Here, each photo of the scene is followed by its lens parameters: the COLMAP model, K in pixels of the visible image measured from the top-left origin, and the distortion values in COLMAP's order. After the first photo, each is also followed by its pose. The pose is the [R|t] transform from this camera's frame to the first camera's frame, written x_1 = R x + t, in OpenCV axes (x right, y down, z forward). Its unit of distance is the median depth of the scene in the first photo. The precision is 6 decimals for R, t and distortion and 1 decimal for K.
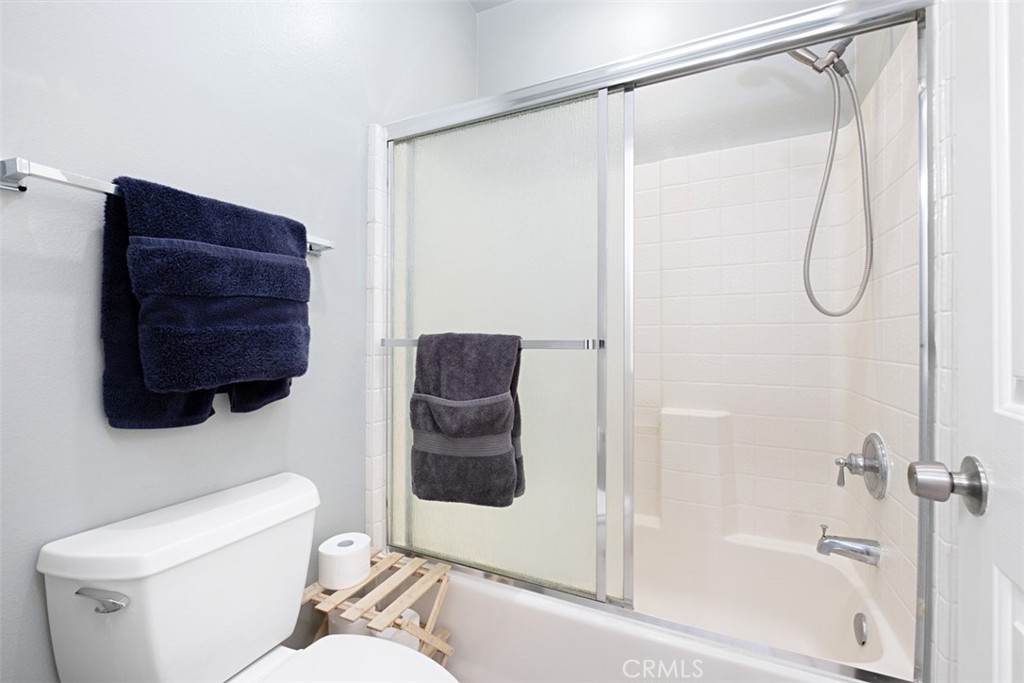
lens RADIAL K [[439.4, 0, 512.9], [0, 439.4, 336.6], [0, 0, 1]] dist [0.008579, -0.005259]
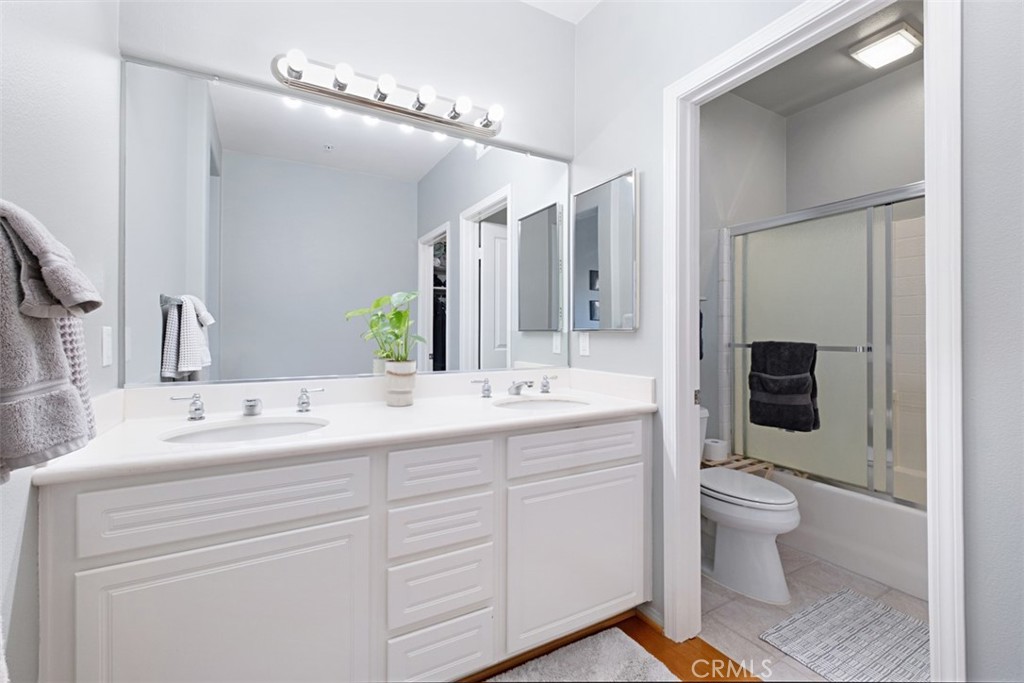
lens RADIAL K [[439.4, 0, 512.9], [0, 439.4, 336.6], [0, 0, 1]] dist [0.008579, -0.005259]
pose [[0.815689, 0.001405, -0.578488, 0.047117], [0.008820, 0.999851, 0.014866, -0.068737], [0.578423, -0.017229, 0.815555, -1.245943]]
